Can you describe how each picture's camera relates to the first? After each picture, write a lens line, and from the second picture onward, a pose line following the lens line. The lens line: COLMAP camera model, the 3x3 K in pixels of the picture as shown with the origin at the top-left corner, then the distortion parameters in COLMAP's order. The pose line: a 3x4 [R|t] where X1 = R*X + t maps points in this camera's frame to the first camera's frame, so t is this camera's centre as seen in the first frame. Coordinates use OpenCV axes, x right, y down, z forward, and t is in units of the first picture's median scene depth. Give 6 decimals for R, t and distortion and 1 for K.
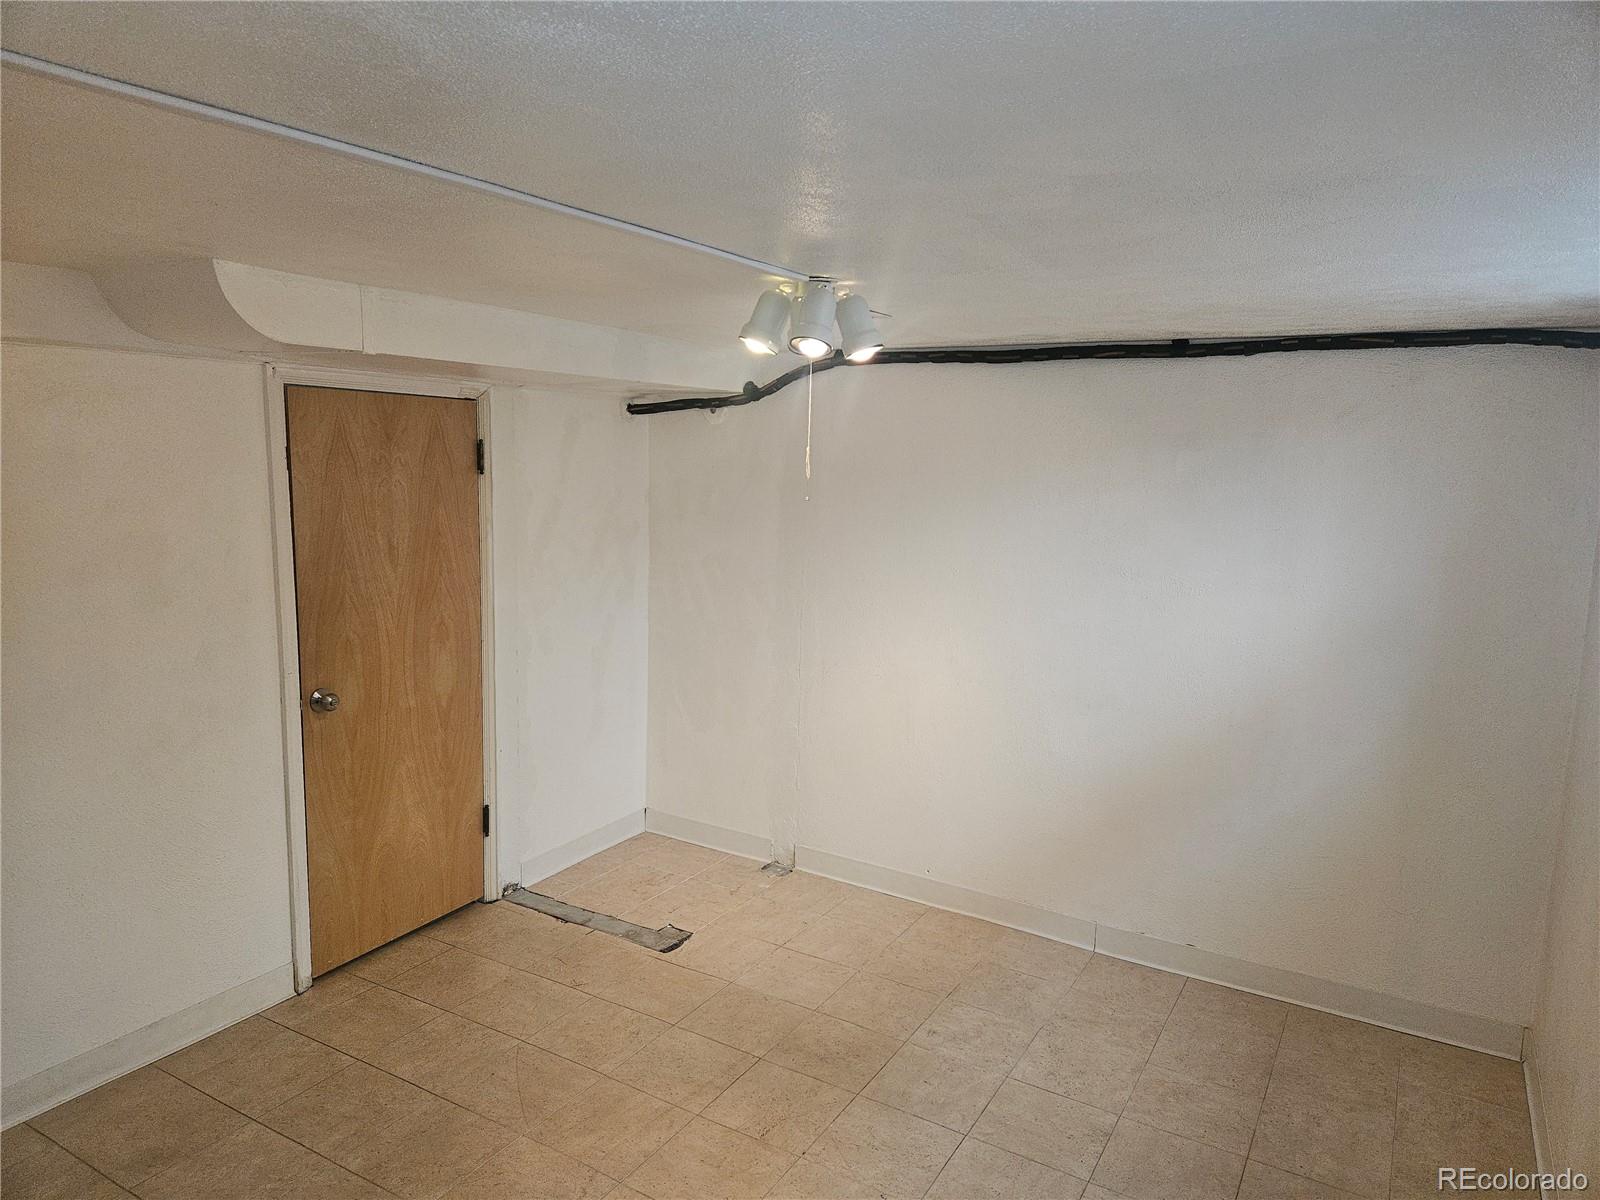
lens RADIAL K [[1063.6, 0, 796.6], [0, 1063.6, 596.6], [0, 0, 1]] dist [0.082594, -0.069273]
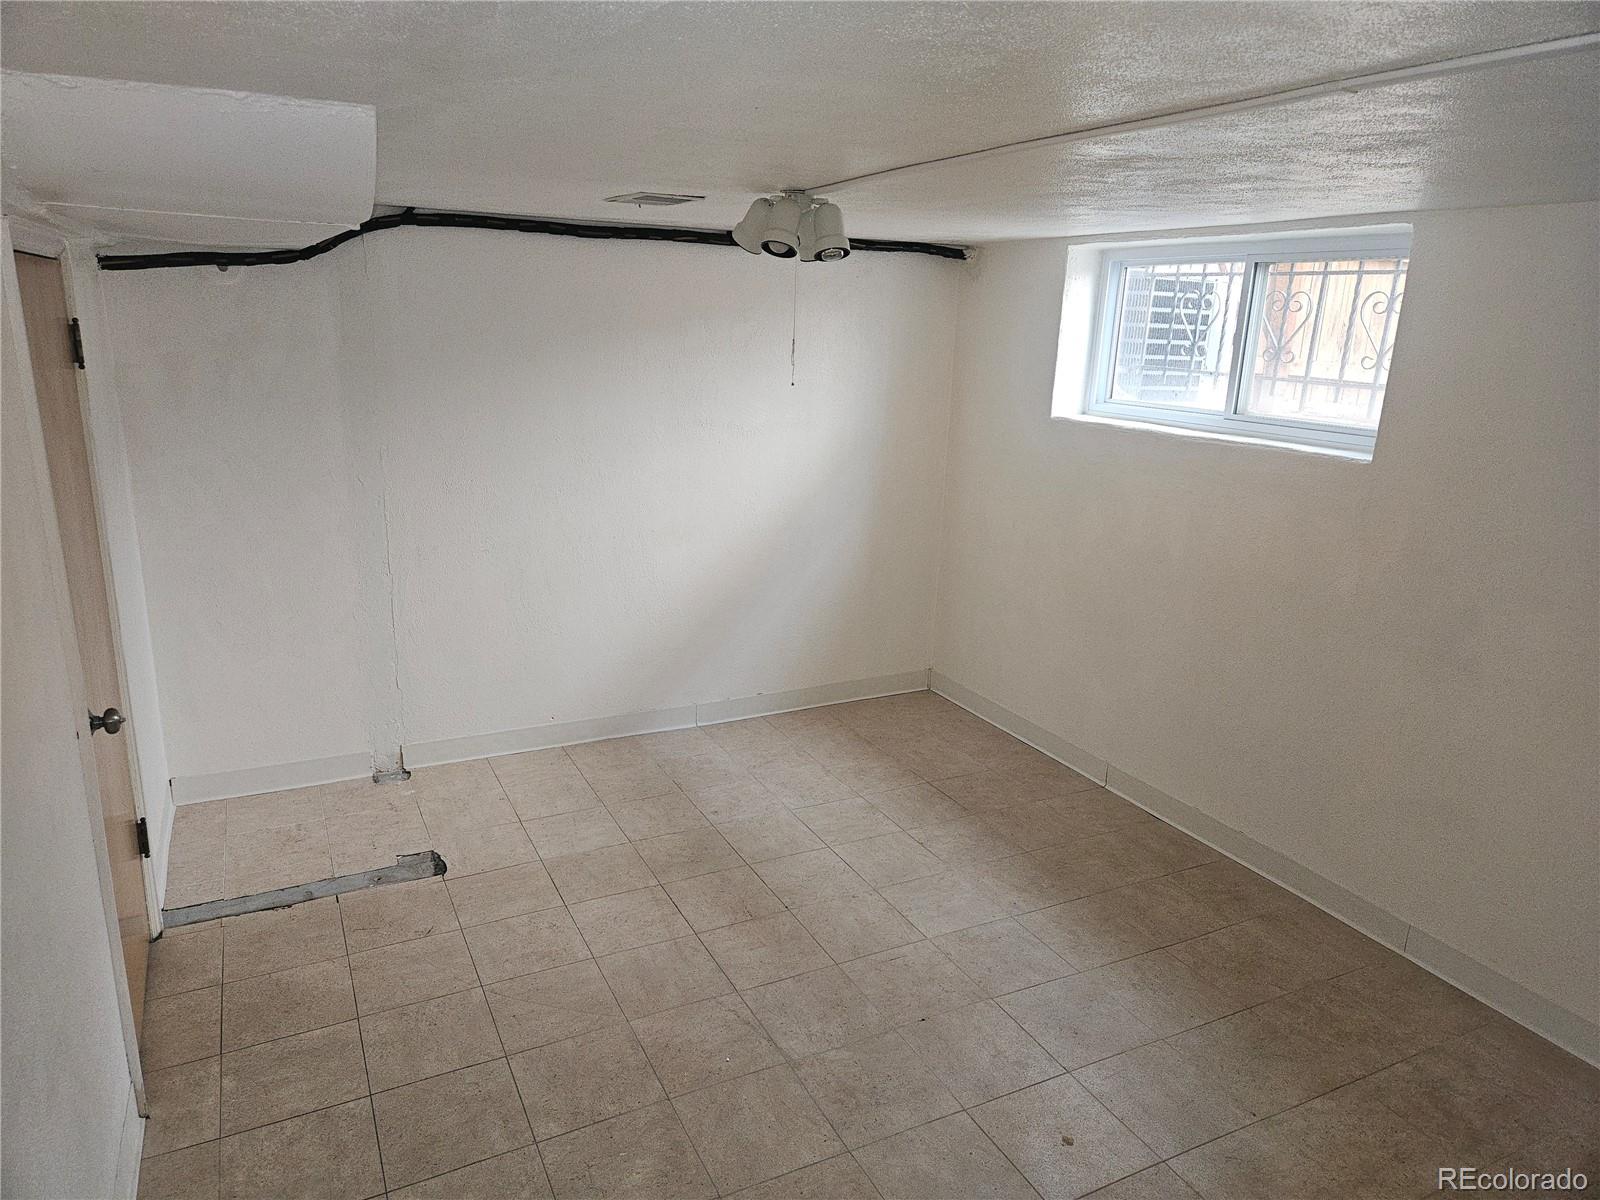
lens RADIAL K [[1063.6, 0, 750.9], [0, 1063.6, 614.4], [0, 0, 1]] dist [0.082594, -0.069273]
pose [[0.554952, -0.241870, 0.795944, -0.655586], [0.104984, 0.969512, 0.221416, -0.071392], [-0.825231, -0.039313, 0.563425, 0.239686]]
